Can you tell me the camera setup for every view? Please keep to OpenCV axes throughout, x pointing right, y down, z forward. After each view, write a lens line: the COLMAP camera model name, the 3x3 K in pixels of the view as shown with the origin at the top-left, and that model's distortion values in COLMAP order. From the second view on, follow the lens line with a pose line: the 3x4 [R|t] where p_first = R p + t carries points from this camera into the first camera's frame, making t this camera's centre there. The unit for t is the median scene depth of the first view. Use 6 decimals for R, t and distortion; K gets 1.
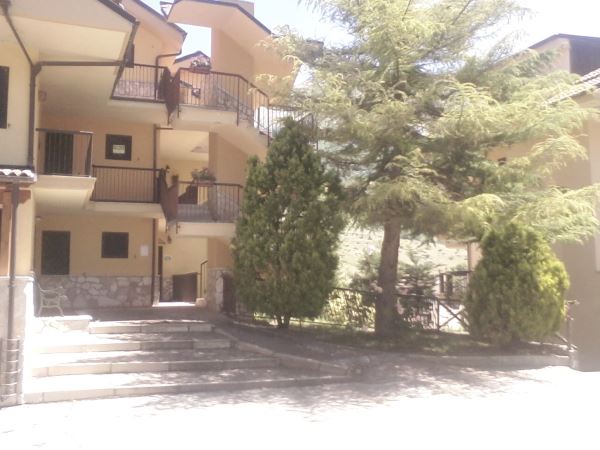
lens RADIAL K [[636.9, 0, 300.0], [0, 636.9, 225.0], [0, 0, 1]] dist [-0.002980, 0.017111]
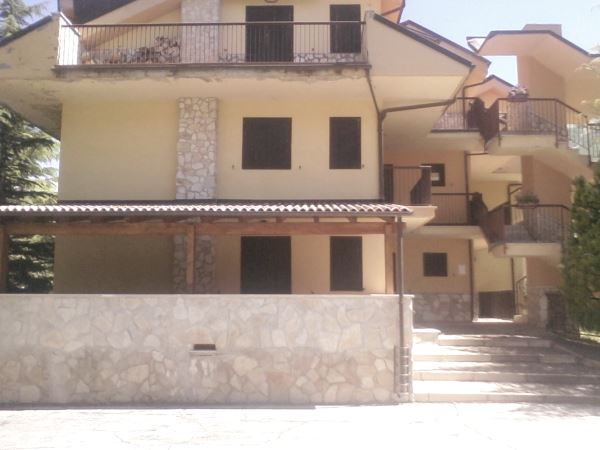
lens RADIAL K [[636.9, 0, 300.0], [0, 636.9, 225.0], [0, 0, 1]] dist [-0.002980, 0.017111]
pose [[0.923673, -0.034988, -0.381580, -0.095623], [0.026201, 0.999259, -0.028202, -0.013418], [0.382284, 0.016051, 0.923906, -0.112417]]
